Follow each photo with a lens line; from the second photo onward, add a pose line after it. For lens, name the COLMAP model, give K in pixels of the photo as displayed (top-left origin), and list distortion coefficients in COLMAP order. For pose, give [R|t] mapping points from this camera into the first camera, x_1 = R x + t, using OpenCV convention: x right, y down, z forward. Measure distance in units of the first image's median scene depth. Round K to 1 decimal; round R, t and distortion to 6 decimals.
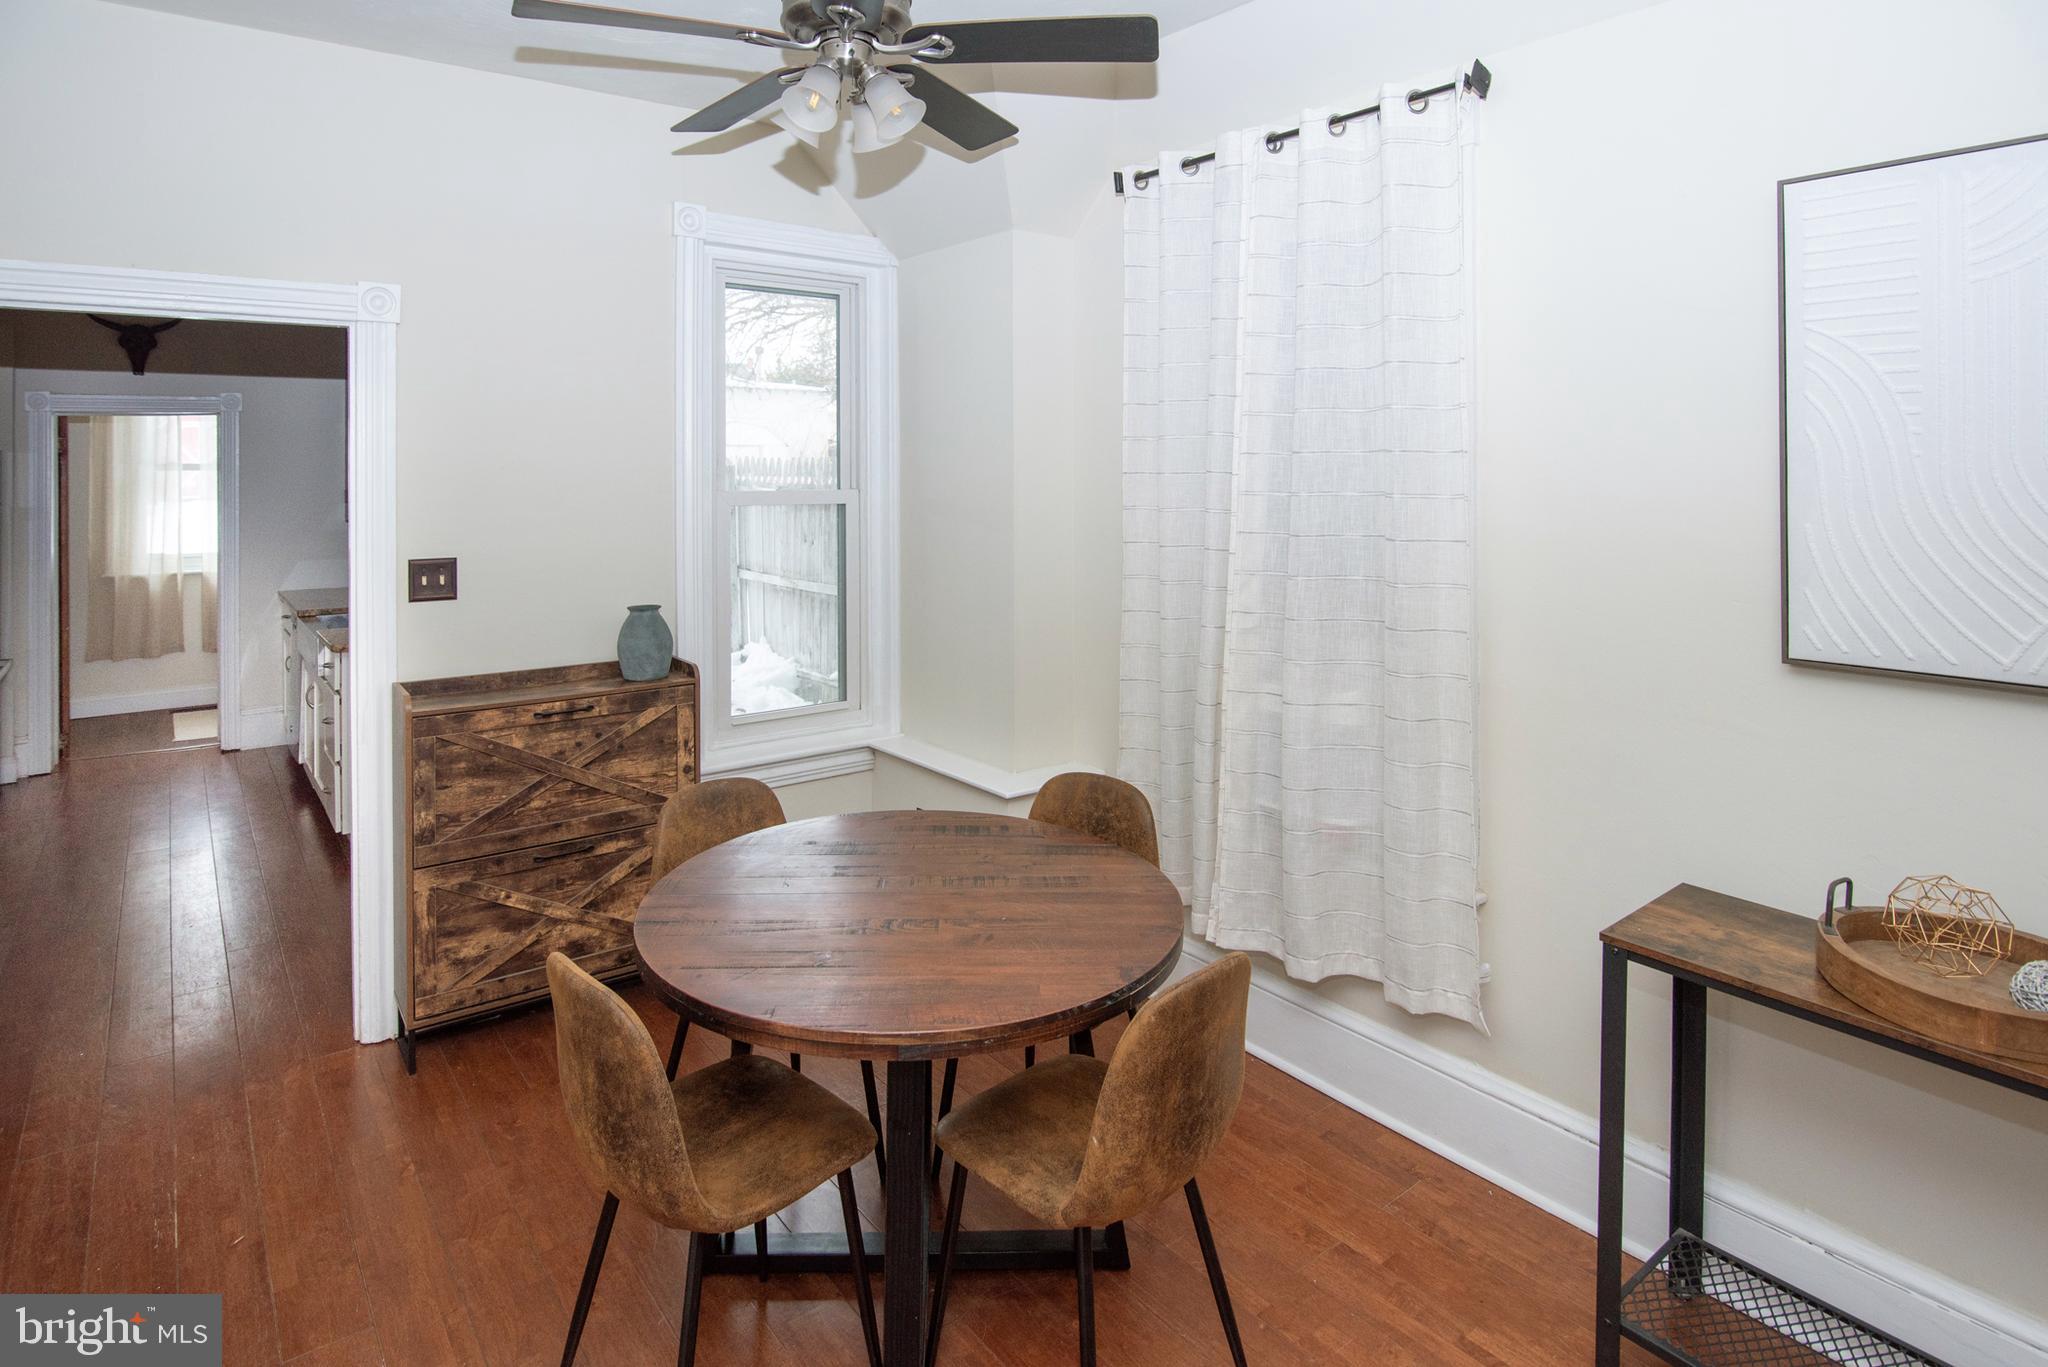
lens RADIAL K [[1081.2, 0, 985.6], [0, 1081.2, 467.6], [0, 0, 1]] dist [-0.012099, 0.001044]
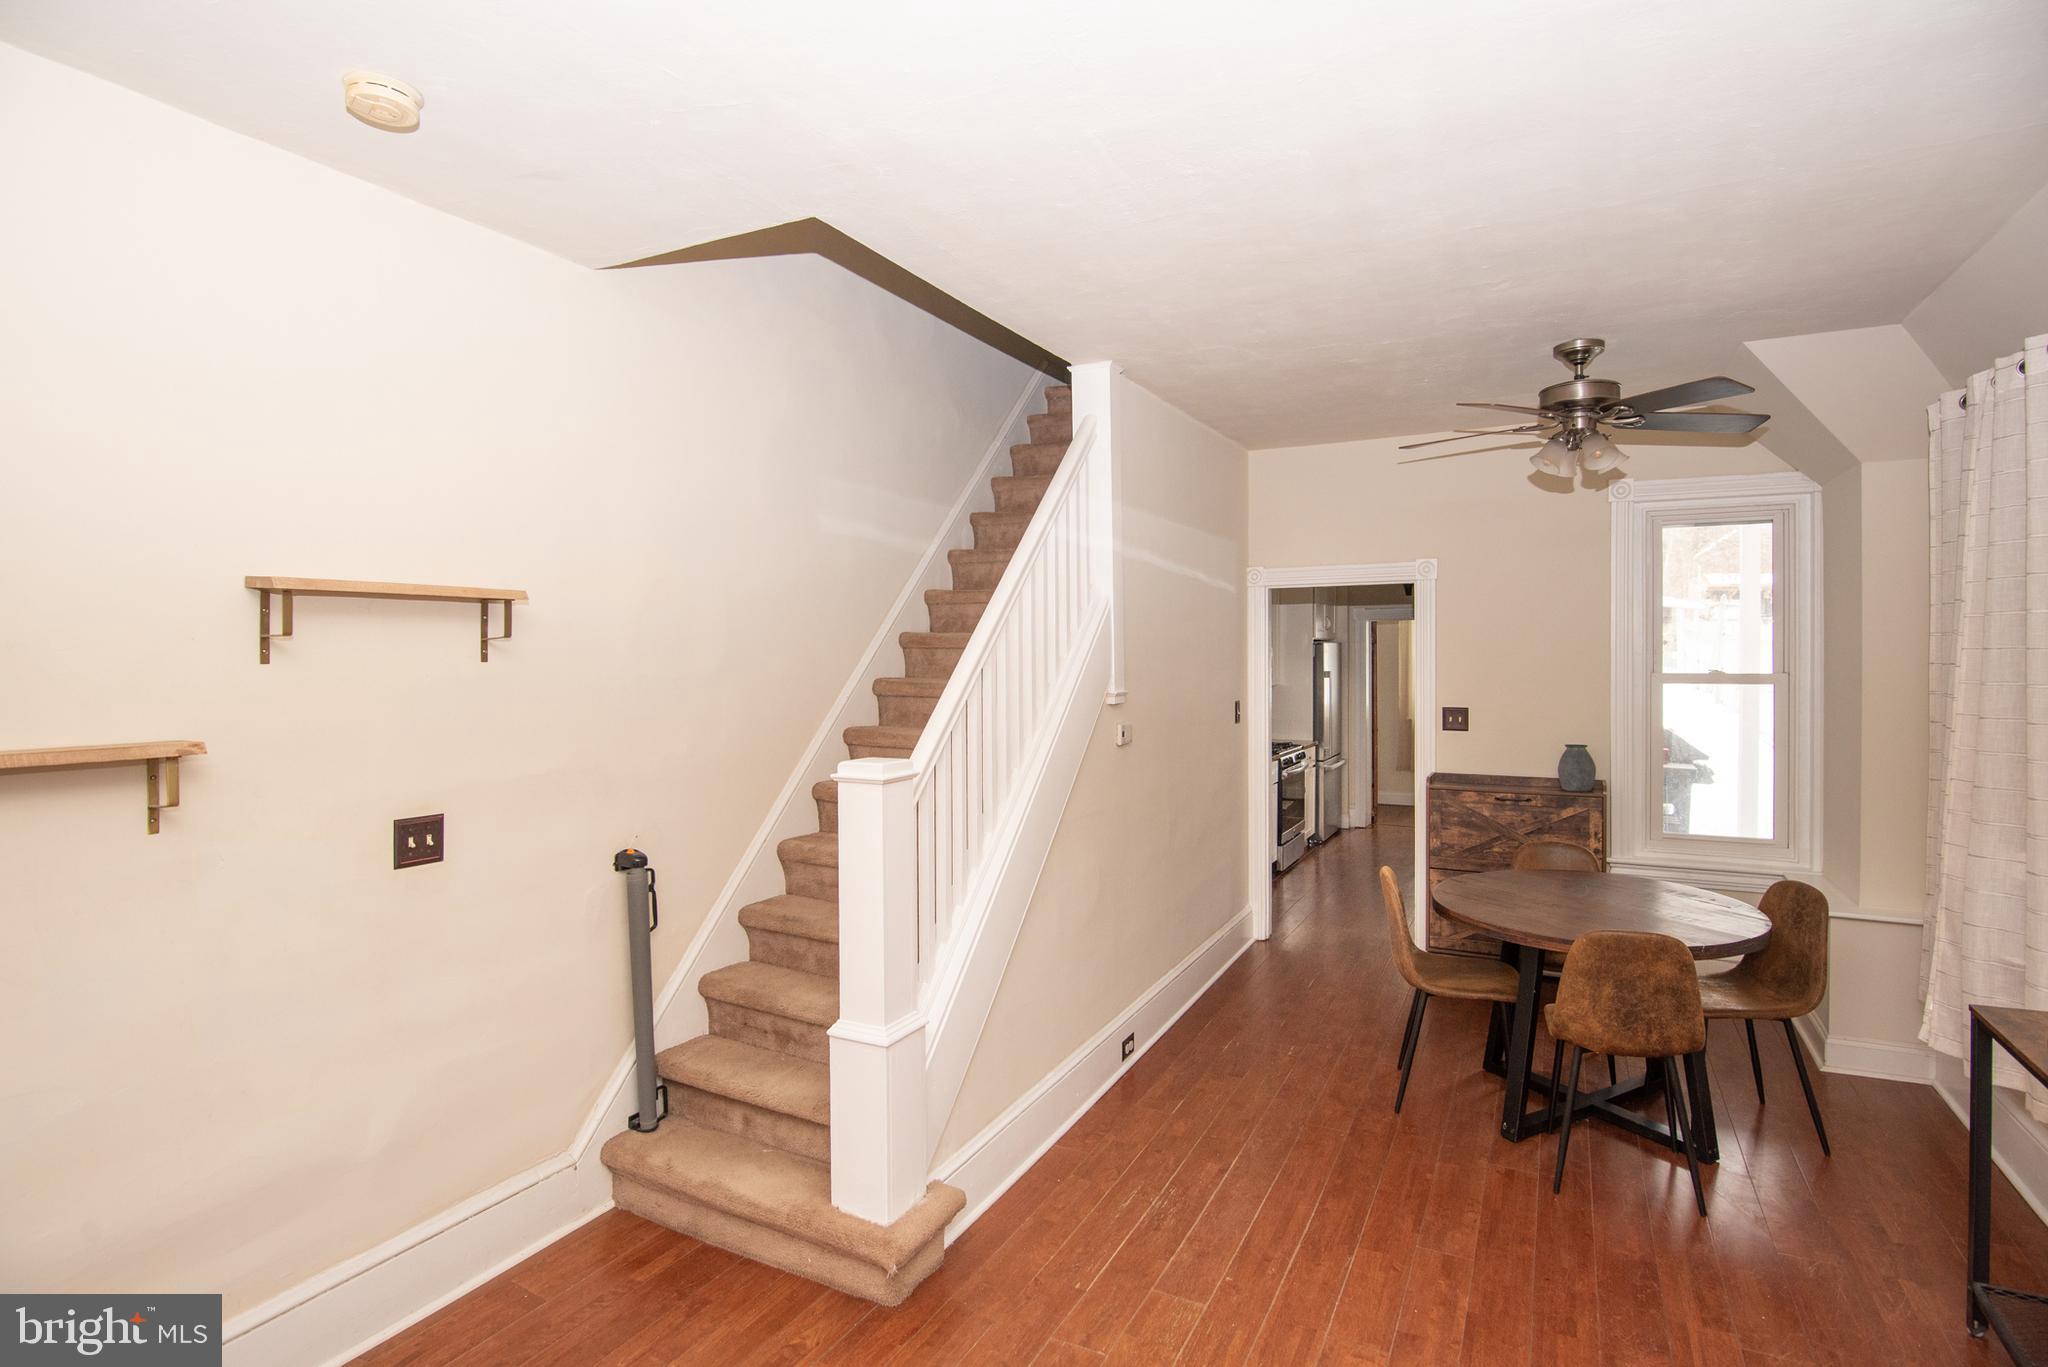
lens RADIAL K [[960.8, 0, 995.0], [0, 960.8, 669.3], [0, 0, 1]] dist [-0.017315, 0.000871]
pose [[0.398005, 0.014295, -0.917272, 0.636308], [0.010407, 0.999744, 0.020096, -0.019319], [0.917324, -0.017545, 0.397754, -0.337963]]
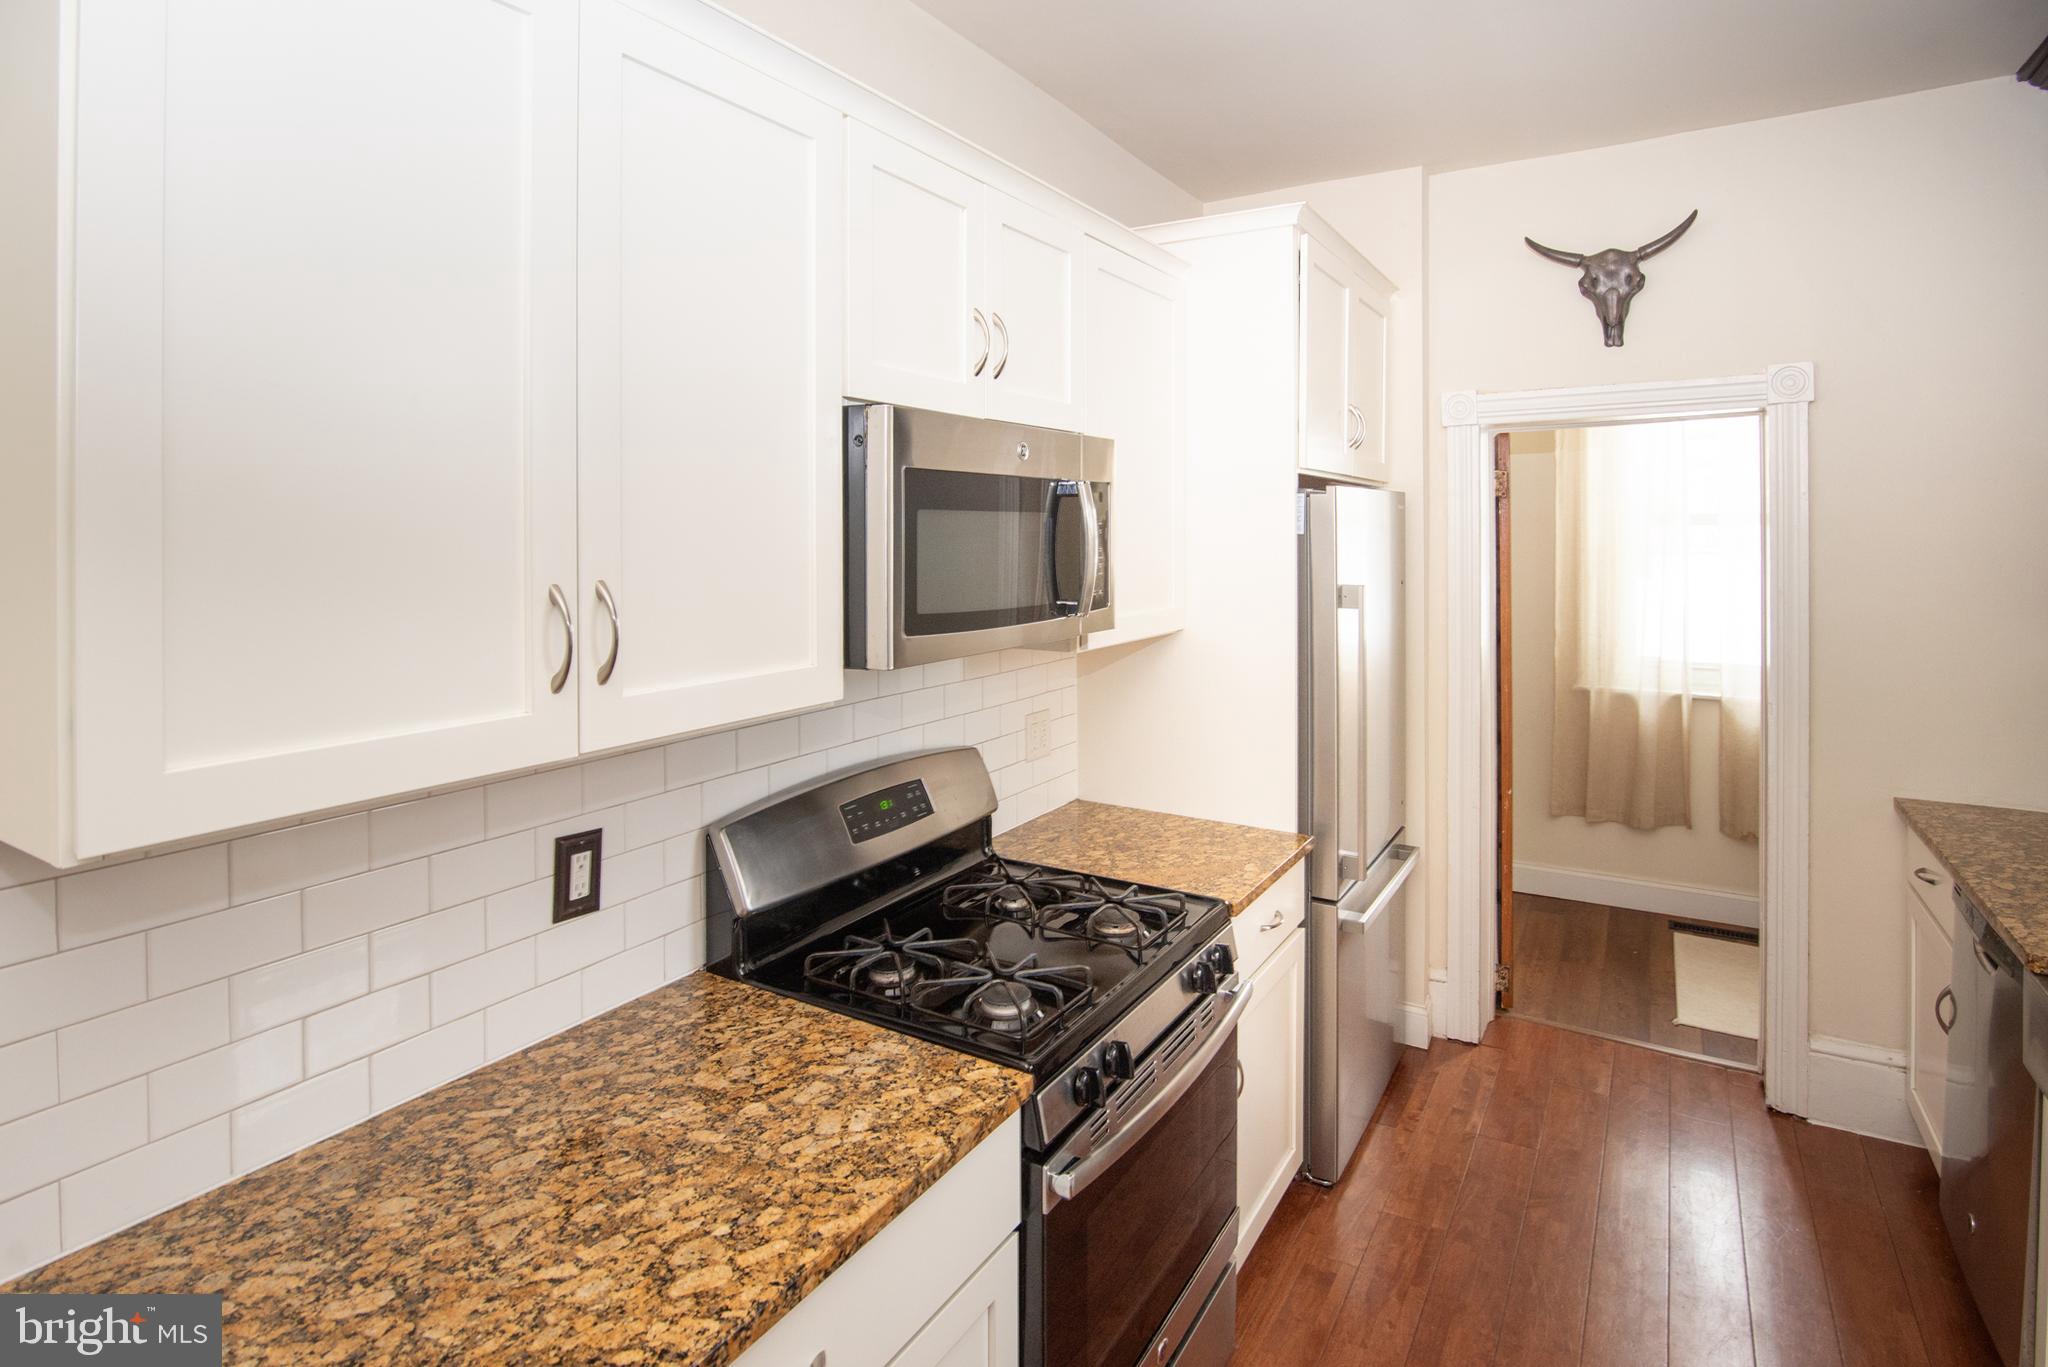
lens RADIAL K [[1081.2, 0, 1029.2], [0, 1081.2, 532.2], [0, 0, 1]] dist [-0.012099, 0.001044]
pose [[0.373604, 0.007774, -0.927556, -0.854771], [0.004784, 0.999935, 0.010307, -0.002919], [0.927576, -0.008288, 0.373542, 1.128678]]
